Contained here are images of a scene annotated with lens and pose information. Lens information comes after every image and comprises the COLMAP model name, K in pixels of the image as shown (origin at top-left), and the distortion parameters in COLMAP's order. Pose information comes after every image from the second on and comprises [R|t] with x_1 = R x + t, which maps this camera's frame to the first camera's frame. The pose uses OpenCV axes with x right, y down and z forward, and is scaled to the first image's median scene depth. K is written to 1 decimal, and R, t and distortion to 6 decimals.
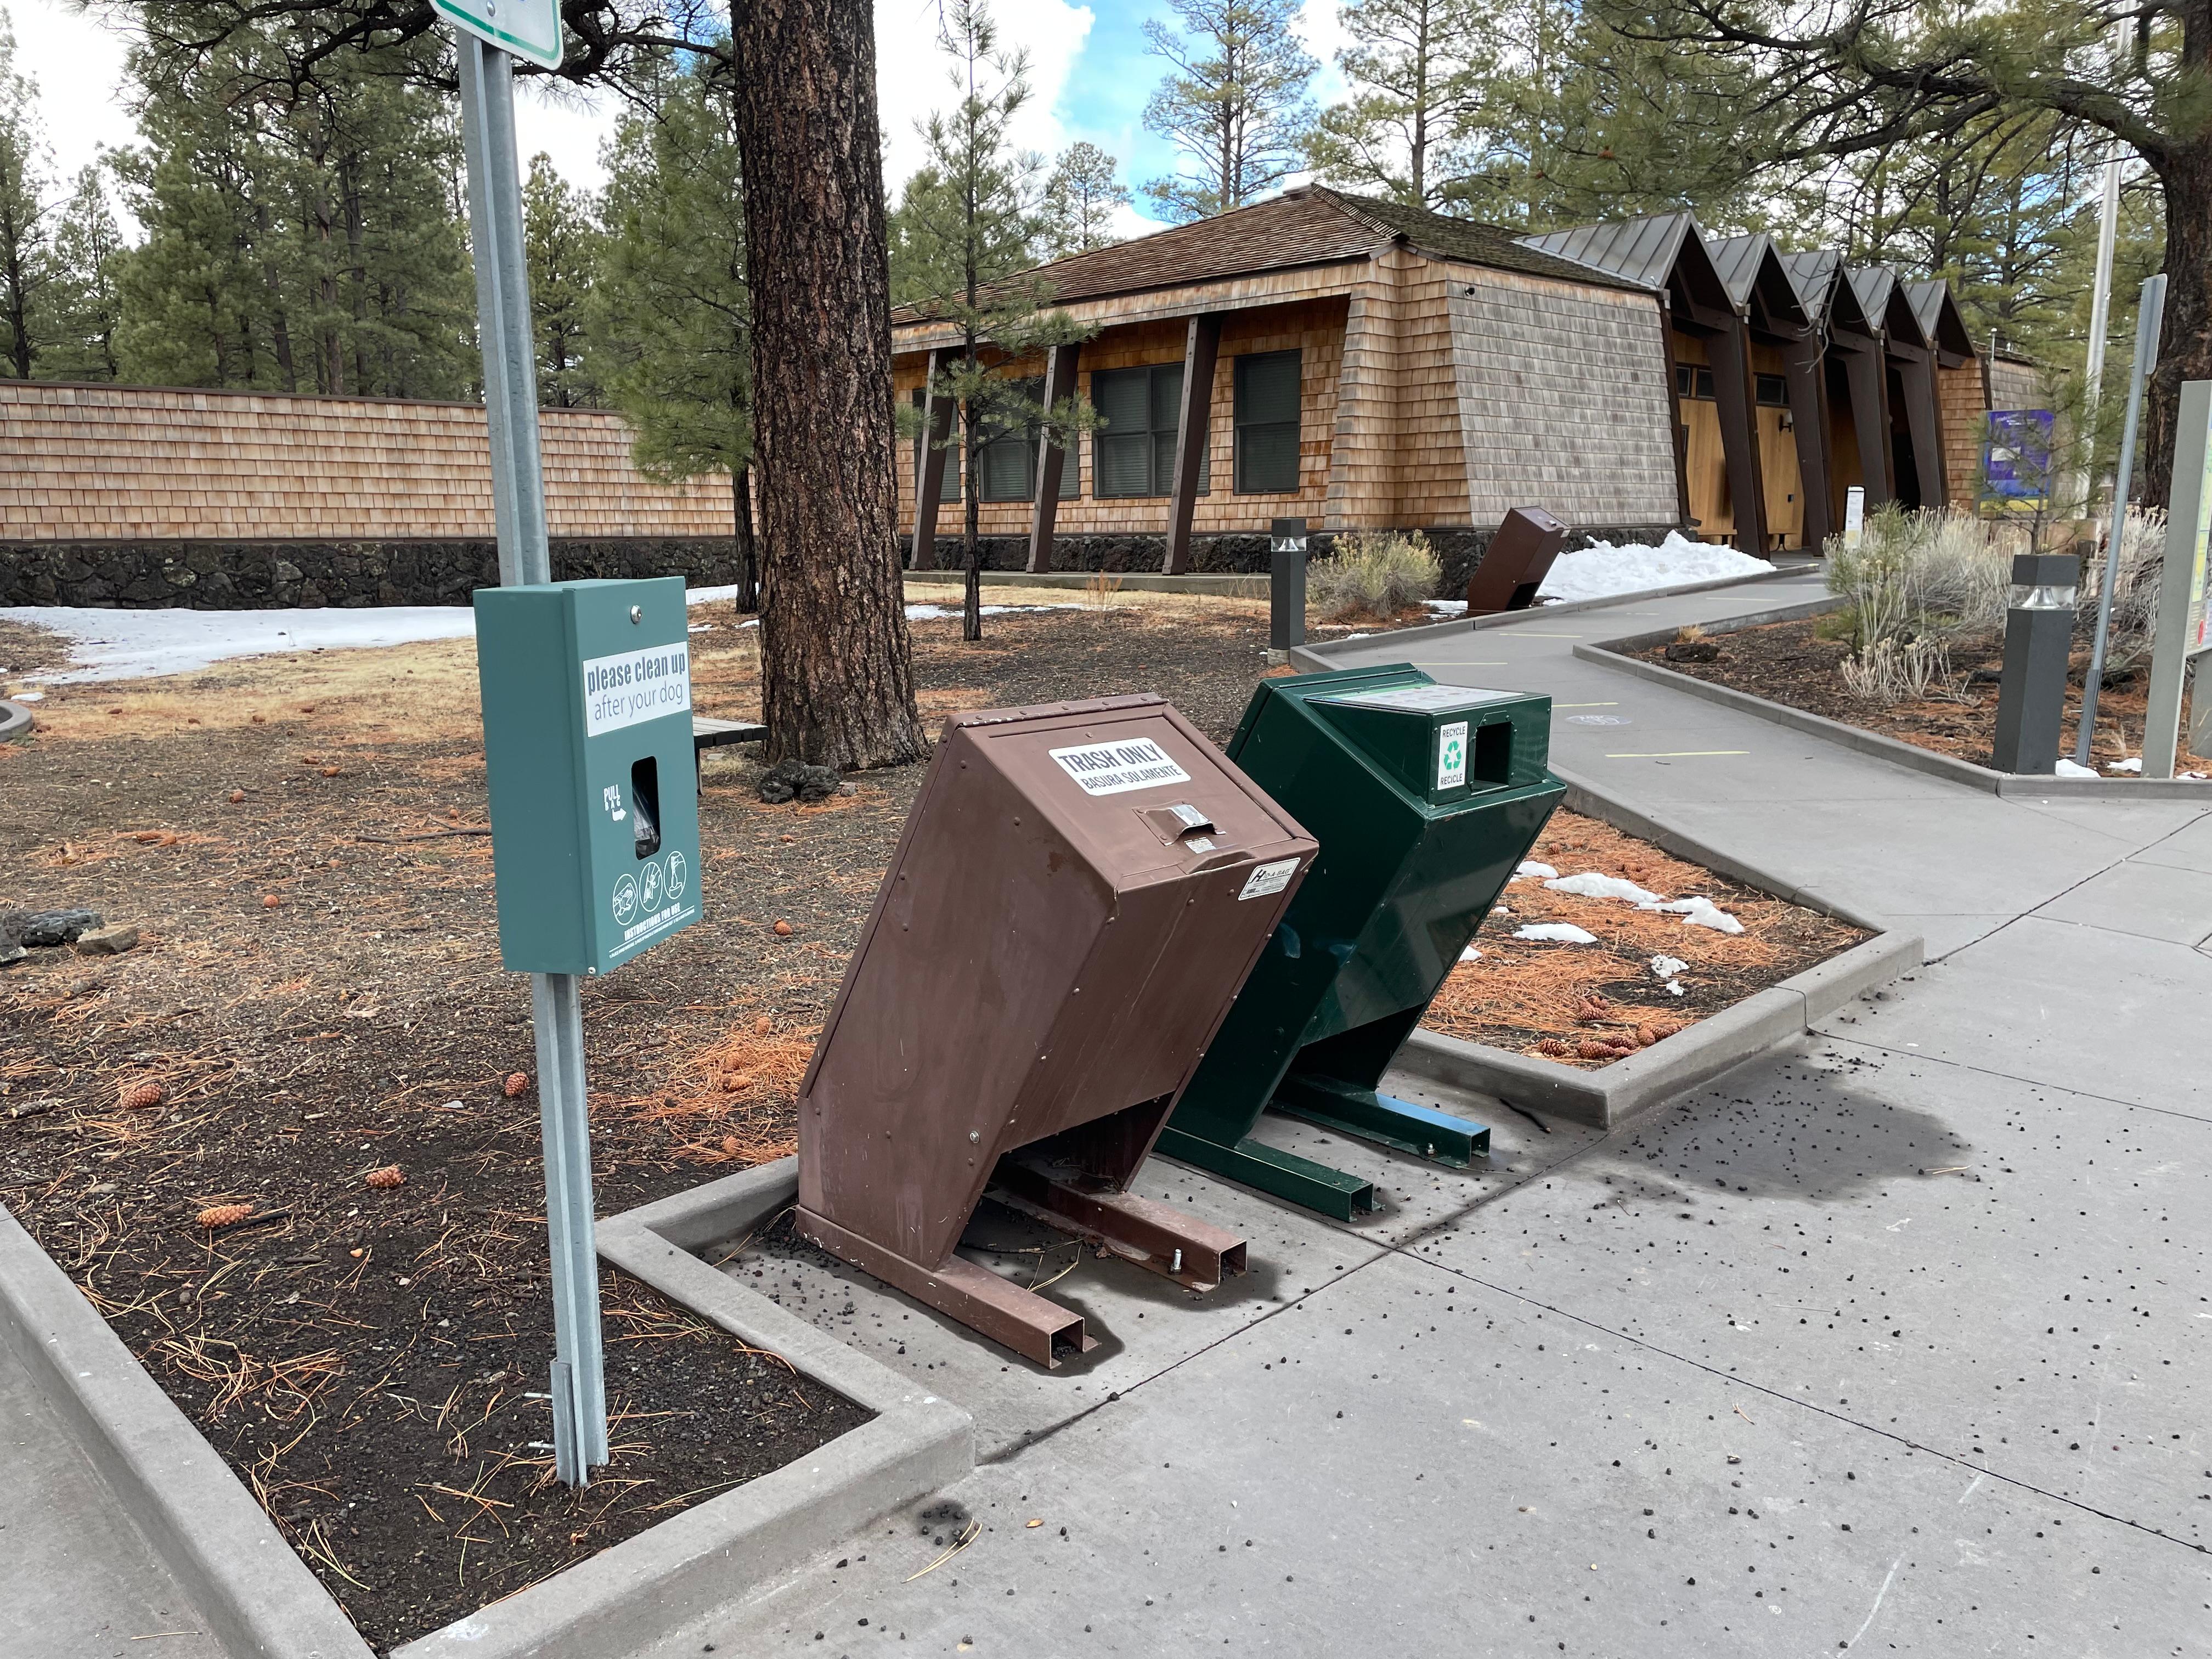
lens RADIAL K [[1671.6, 0, 1098.7], [0, 1671.6, 820.9], [0, 0, 1]] dist [0.089894, -0.109420]
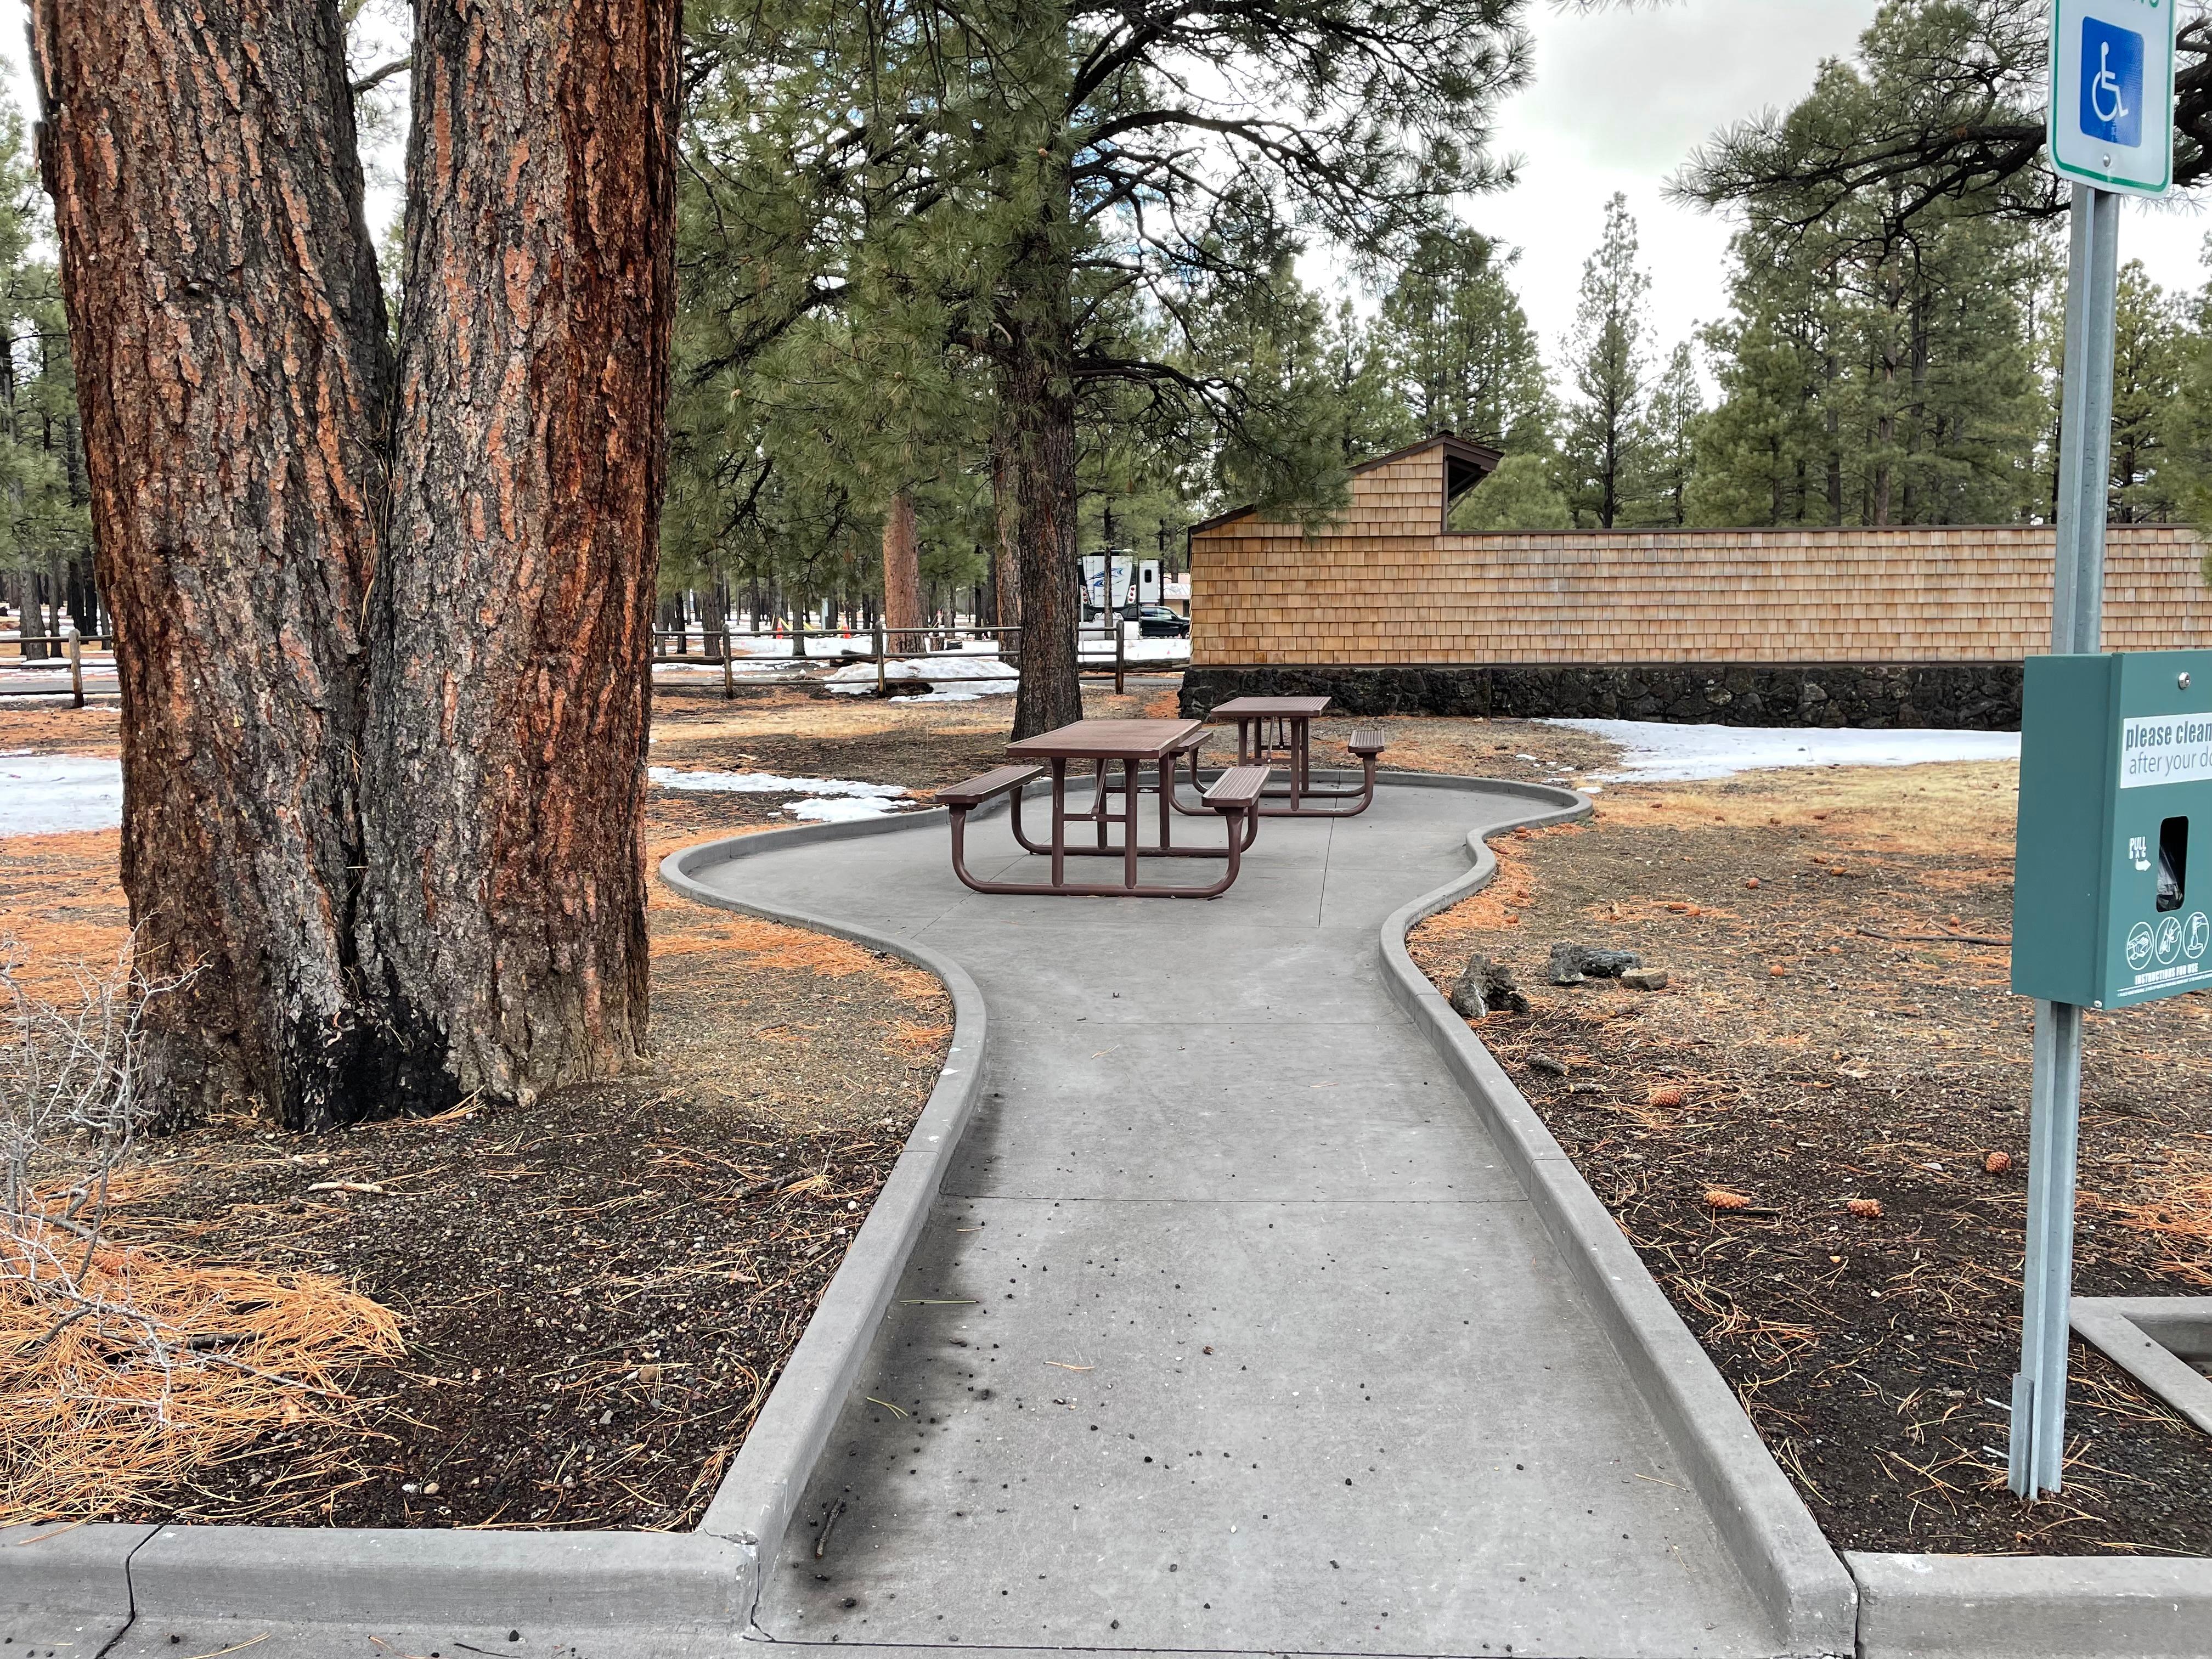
lens RADIAL K [[1671.6, 0, 1098.7], [0, 1671.6, 820.9], [0, 0, 1]] dist [0.089894, -0.109420]
pose [[0.670719, 0.074824, -0.737928, 0.030087], [-0.131238, 0.991173, -0.018782, 0.033834], [0.730009, 0.109442, 0.674618, -0.098985]]
